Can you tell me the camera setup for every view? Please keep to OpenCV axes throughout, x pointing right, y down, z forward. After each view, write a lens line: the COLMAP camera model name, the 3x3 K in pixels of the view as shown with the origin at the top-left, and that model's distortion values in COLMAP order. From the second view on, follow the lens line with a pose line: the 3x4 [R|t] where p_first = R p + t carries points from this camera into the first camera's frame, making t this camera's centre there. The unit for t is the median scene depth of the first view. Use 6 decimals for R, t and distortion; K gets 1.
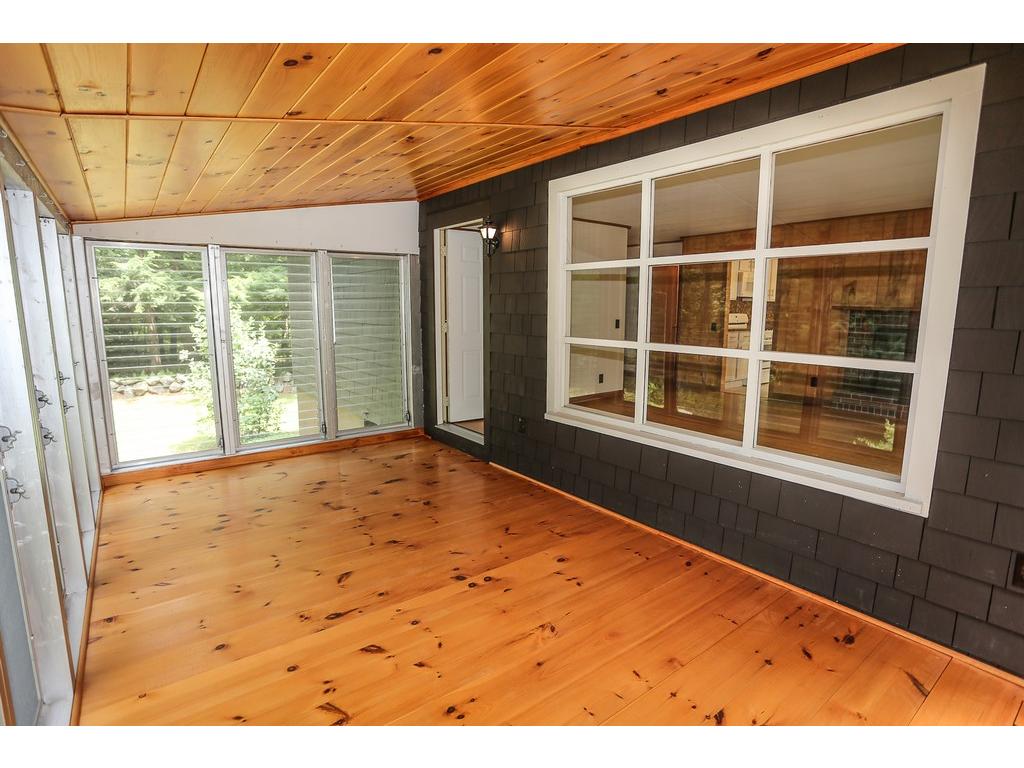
lens RADIAL K [[525.9, 0, 493.6], [0, 525.9, 384.3], [0, 0, 1]] dist [-0.070119, 0.028870]
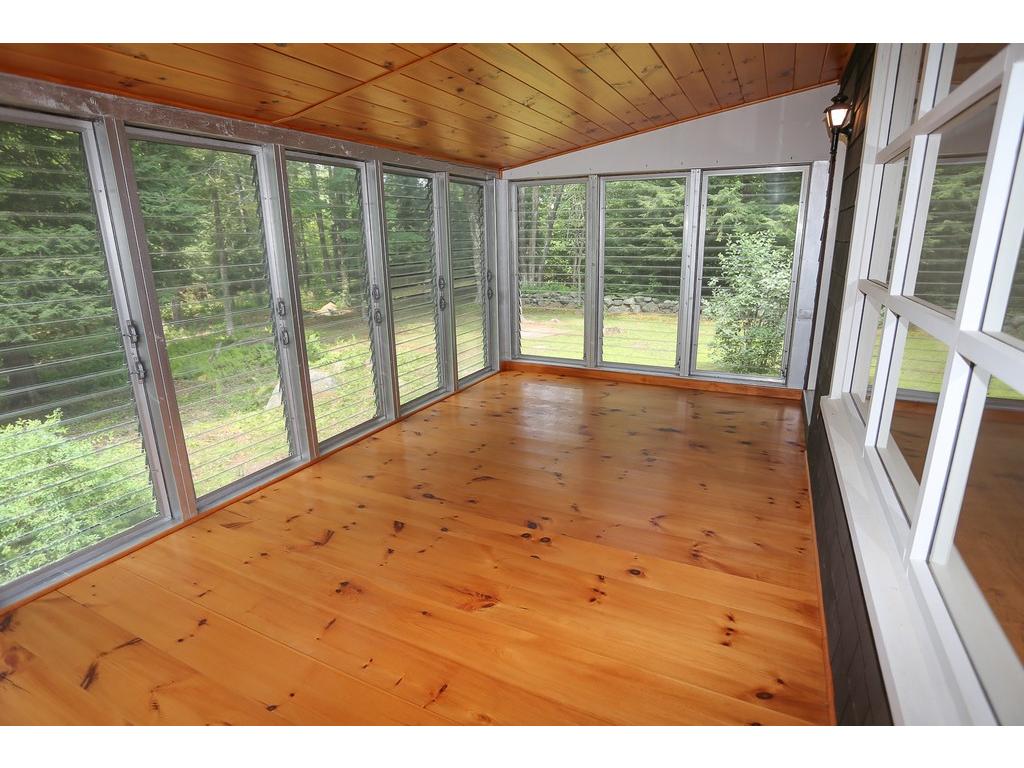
lens RADIAL K [[525.9, 0, 493.6], [0, 525.9, 384.3], [0, 0, 1]] dist [-0.070119, 0.028870]
pose [[0.453999, 0.232151, -0.860227, 0.399478], [-0.118094, 0.972621, 0.200157, -0.031943], [0.883141, 0.010716, 0.468985, 0.306723]]
